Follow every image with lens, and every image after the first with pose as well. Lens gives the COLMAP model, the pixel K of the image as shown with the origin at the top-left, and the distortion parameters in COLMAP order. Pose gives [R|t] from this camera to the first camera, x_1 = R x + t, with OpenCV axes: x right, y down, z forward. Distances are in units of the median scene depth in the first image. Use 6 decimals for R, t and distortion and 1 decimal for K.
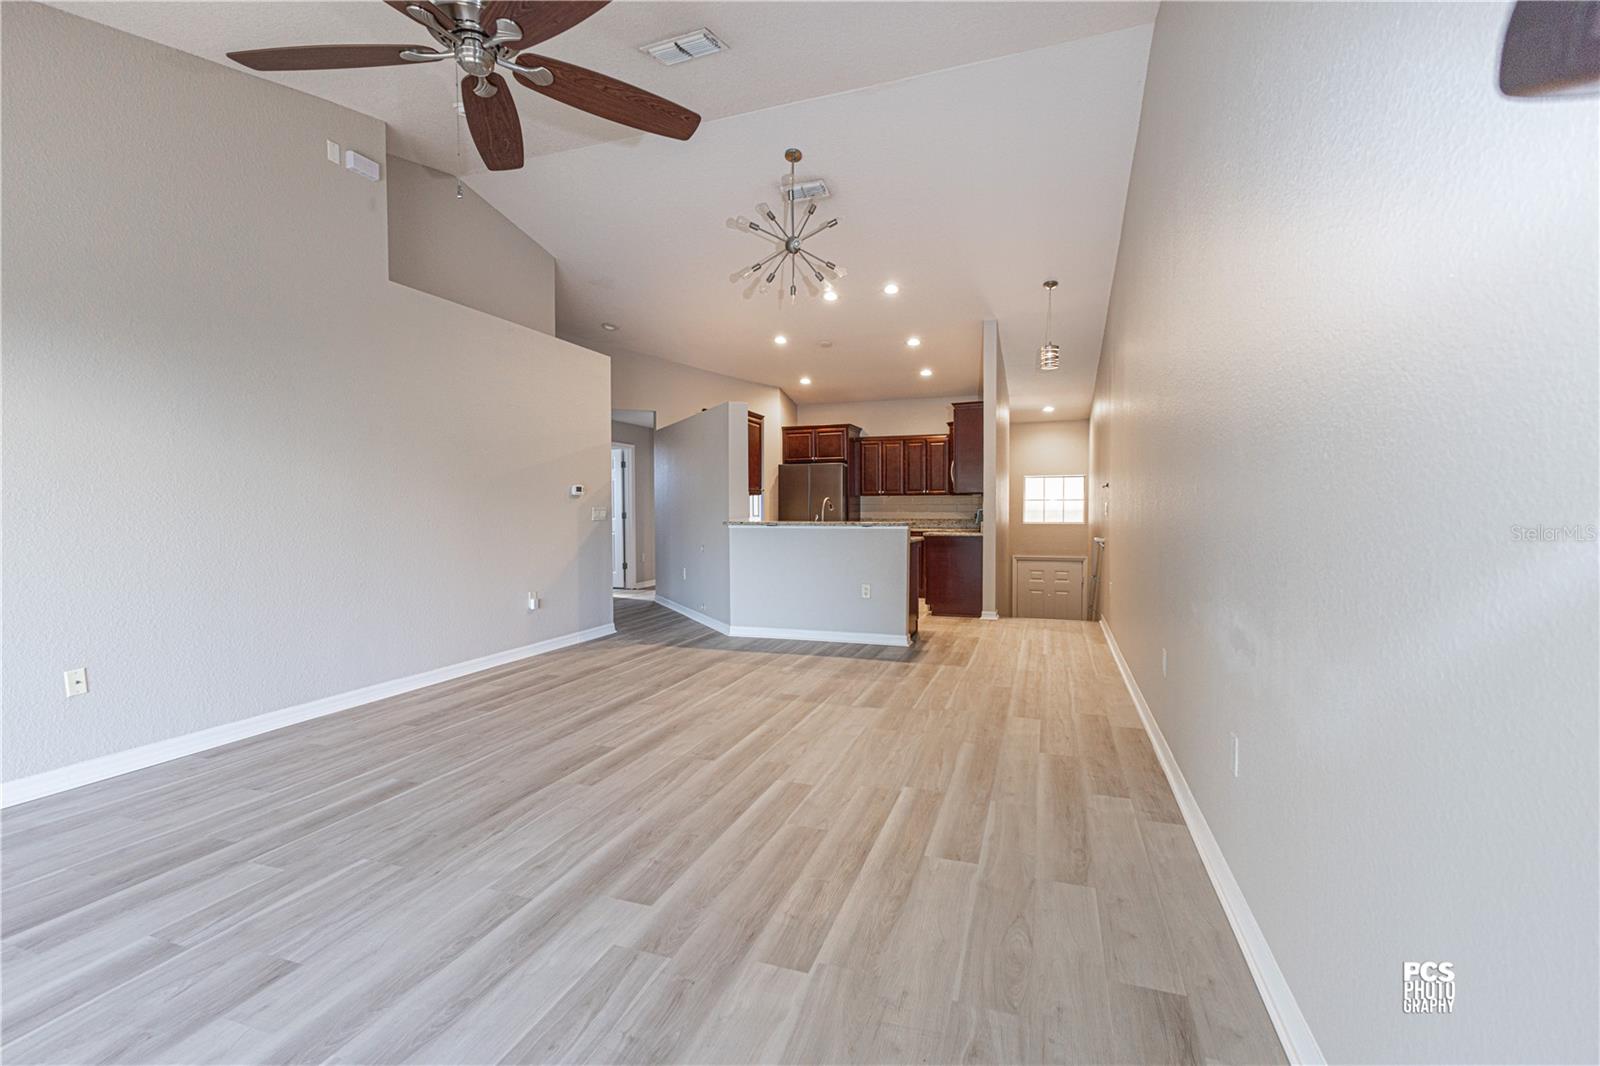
lens RADIAL K [[672.1, 0, 800.0], [0, 672.1, 533.0], [0, 0, 1]] dist [0.053630, -0.000032]
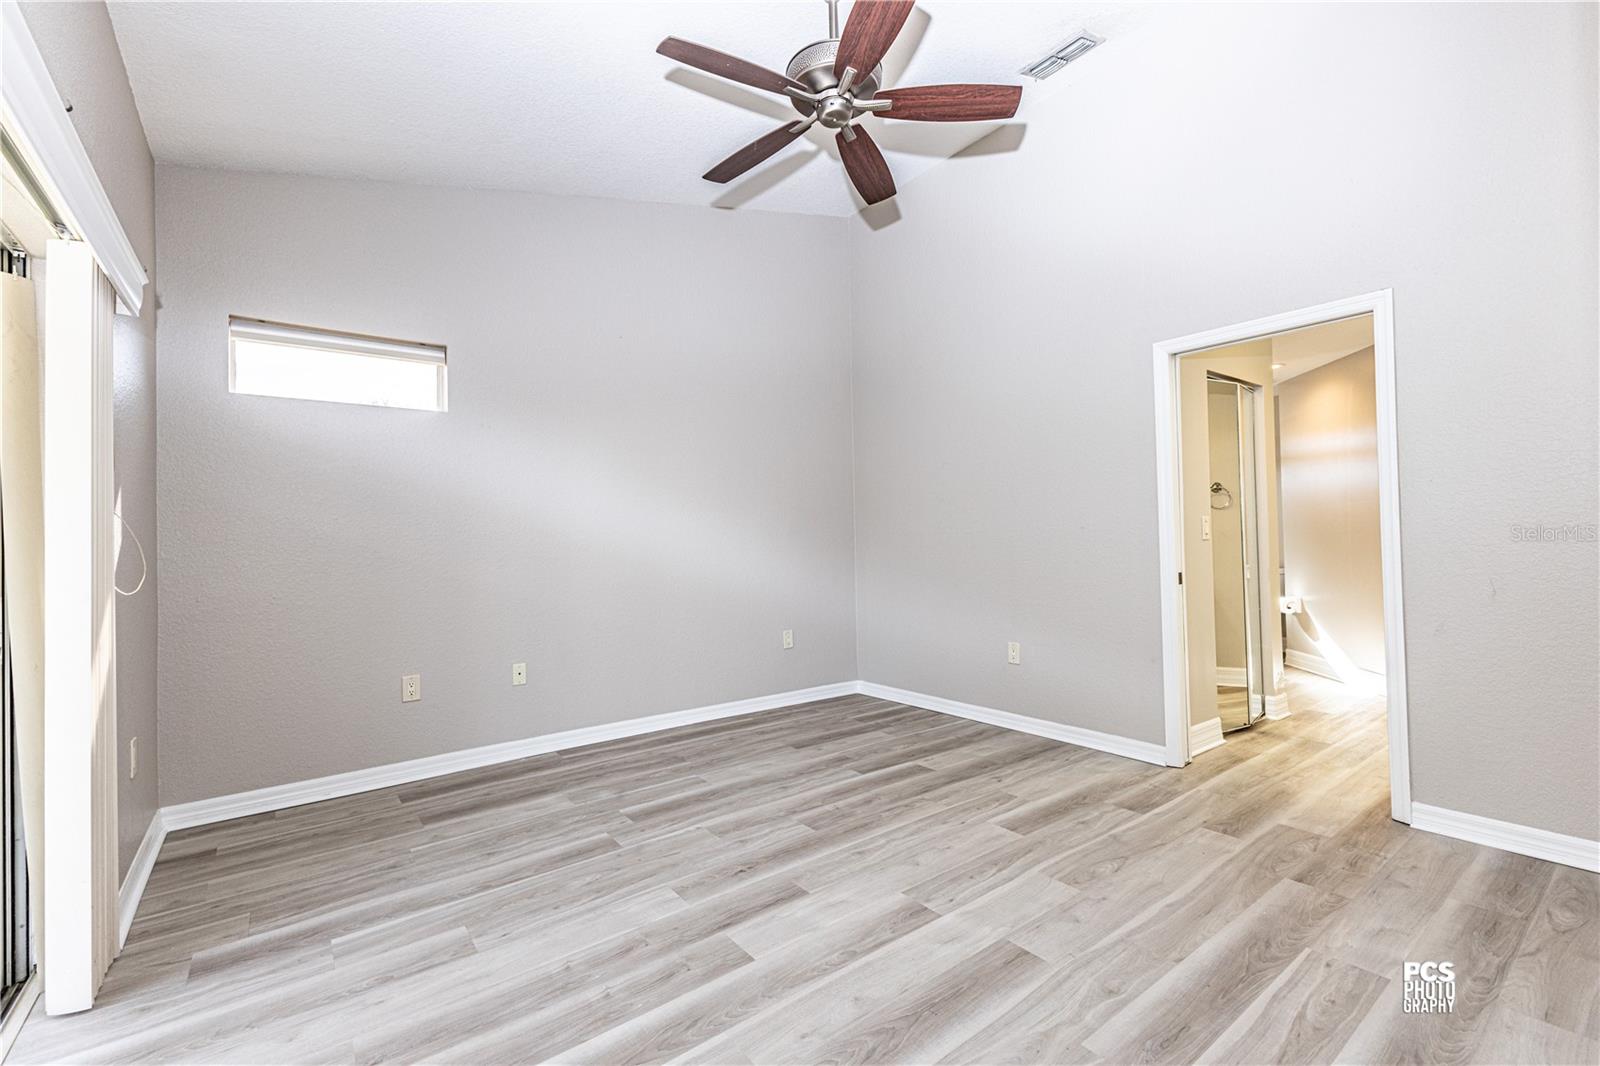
lens RADIAL K [[672.1, 0, 800.0], [0, 672.1, 533.0], [0, 0, 1]] dist [0.053630, -0.000032]
pose [[0.839796, -0.018270, -0.542595, 0.072350], [-0.003661, 0.999220, -0.039312, -0.004888], [0.542890, 0.035000, 0.839074, 0.207359]]
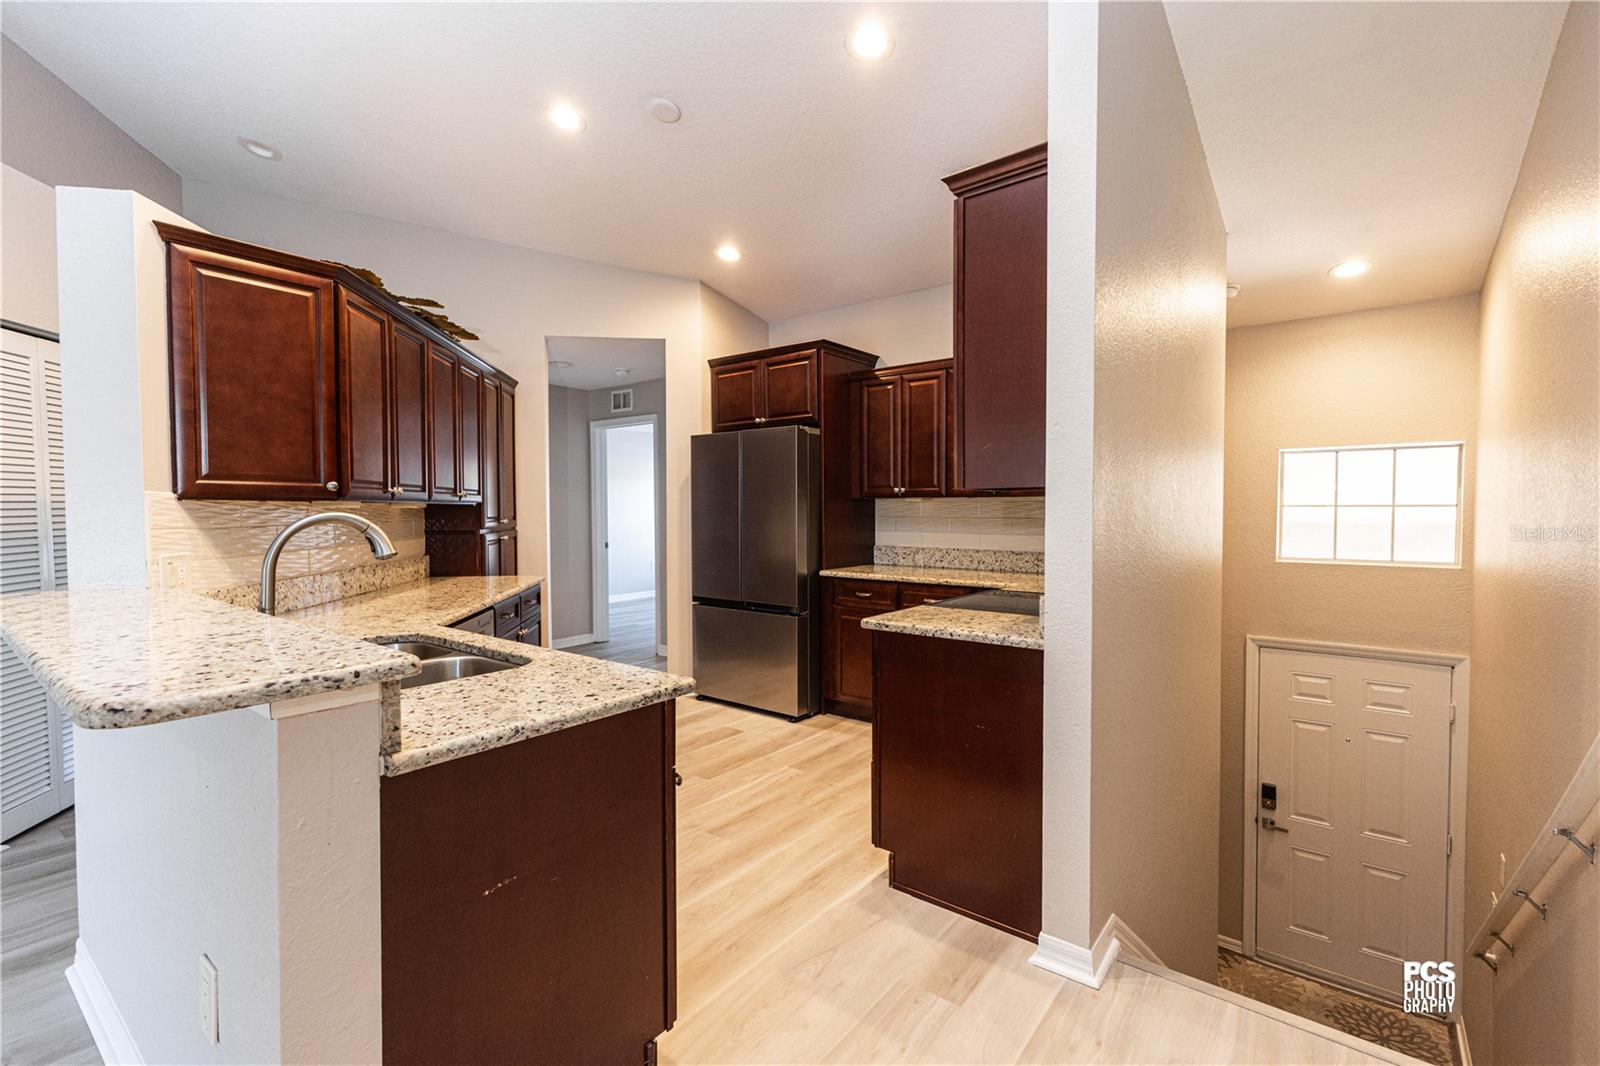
lens RADIAL K [[689.3, 0, 800.0], [0, 689.3, 533.0], [0, 0, 1]] dist [0.012541, -0.000124]
pose [[0.949426, 0.012384, -0.313748, 0.189338], [-0.012438, 0.999921, 0.001827, -0.029696], [0.313745, 0.002168, 0.949505, 0.511806]]
